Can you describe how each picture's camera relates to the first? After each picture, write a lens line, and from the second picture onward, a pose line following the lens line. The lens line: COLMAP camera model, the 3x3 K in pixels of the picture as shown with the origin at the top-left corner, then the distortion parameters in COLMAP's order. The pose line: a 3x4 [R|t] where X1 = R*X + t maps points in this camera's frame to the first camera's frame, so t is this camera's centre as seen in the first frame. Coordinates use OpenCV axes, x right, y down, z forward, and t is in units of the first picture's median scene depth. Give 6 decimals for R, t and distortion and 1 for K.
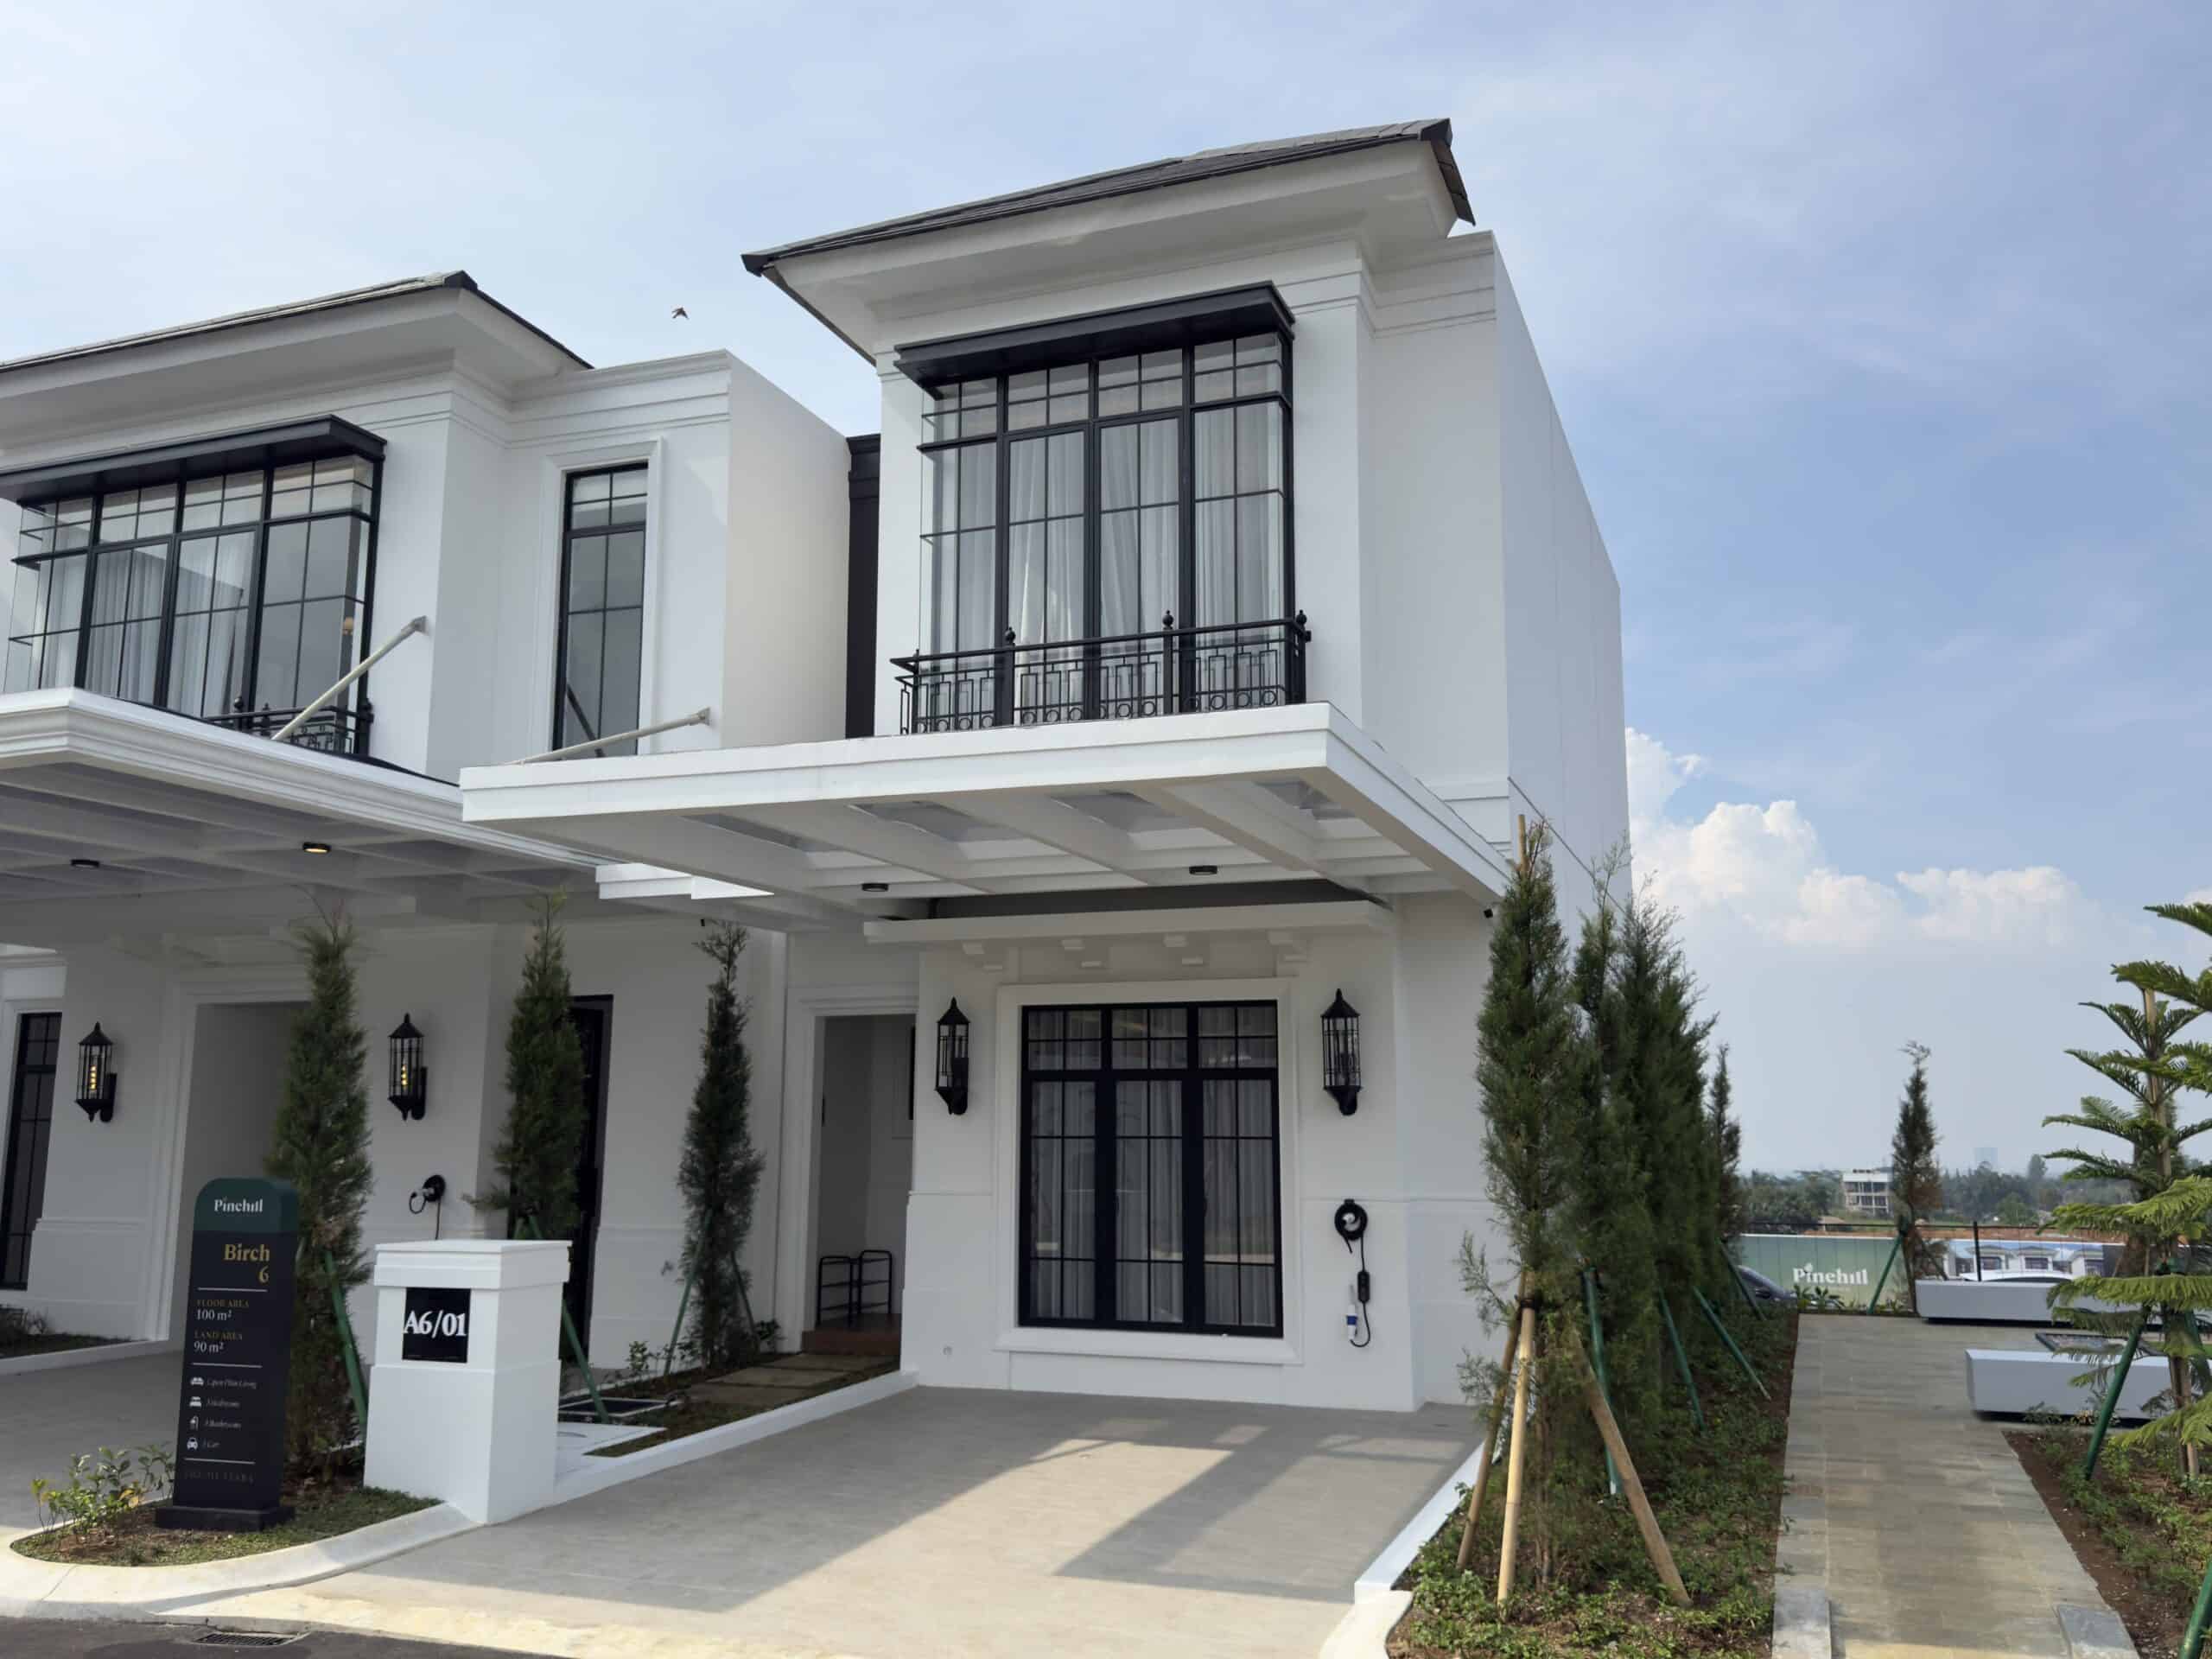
lens RADIAL K [[1960.7, 0, 1106.0], [0, 1960.7, 829.5], [0, 0, 1]] dist [0.079867, -0.165920]
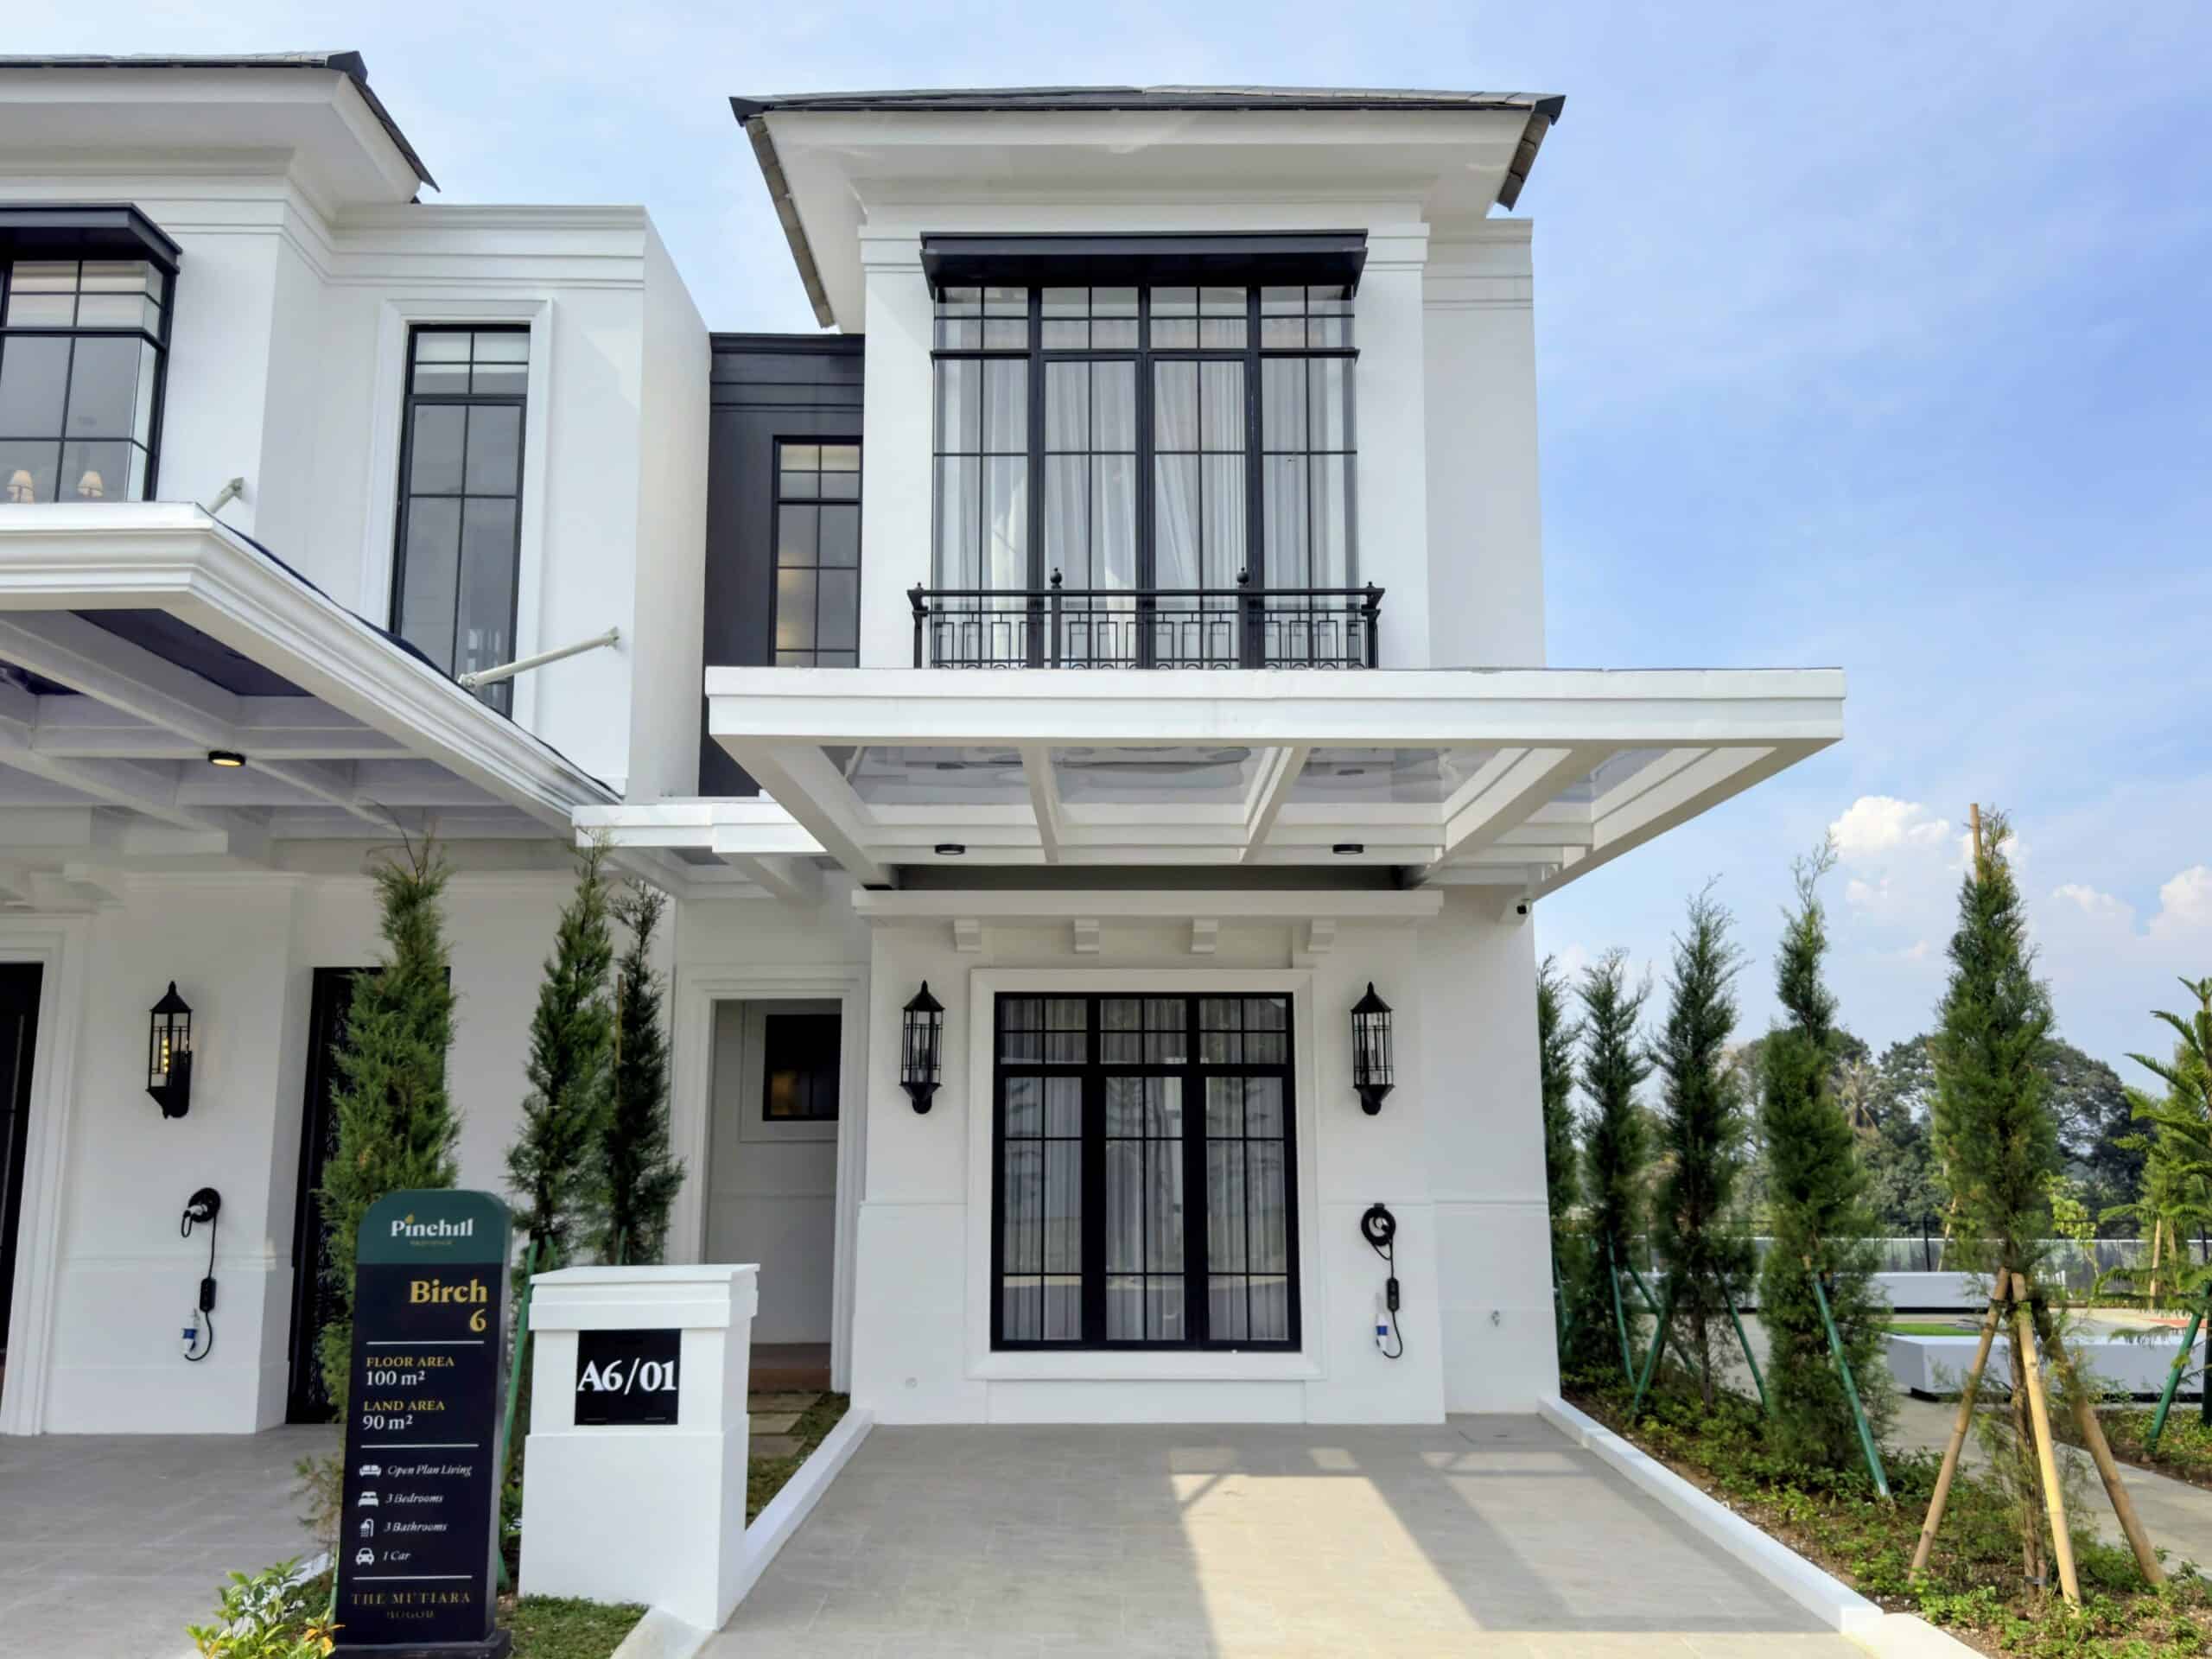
lens RADIAL K [[1960.7, 0, 1106.0], [0, 1960.7, 829.5], [0, 0, 1]] dist [0.079867, -0.165920]
pose [[0.928672, 0.056805, 0.366527, -0.343293], [-0.055803, 0.998353, -0.013339, 0.026239], [-0.366681, -0.008066, 0.930312, 0.156738]]
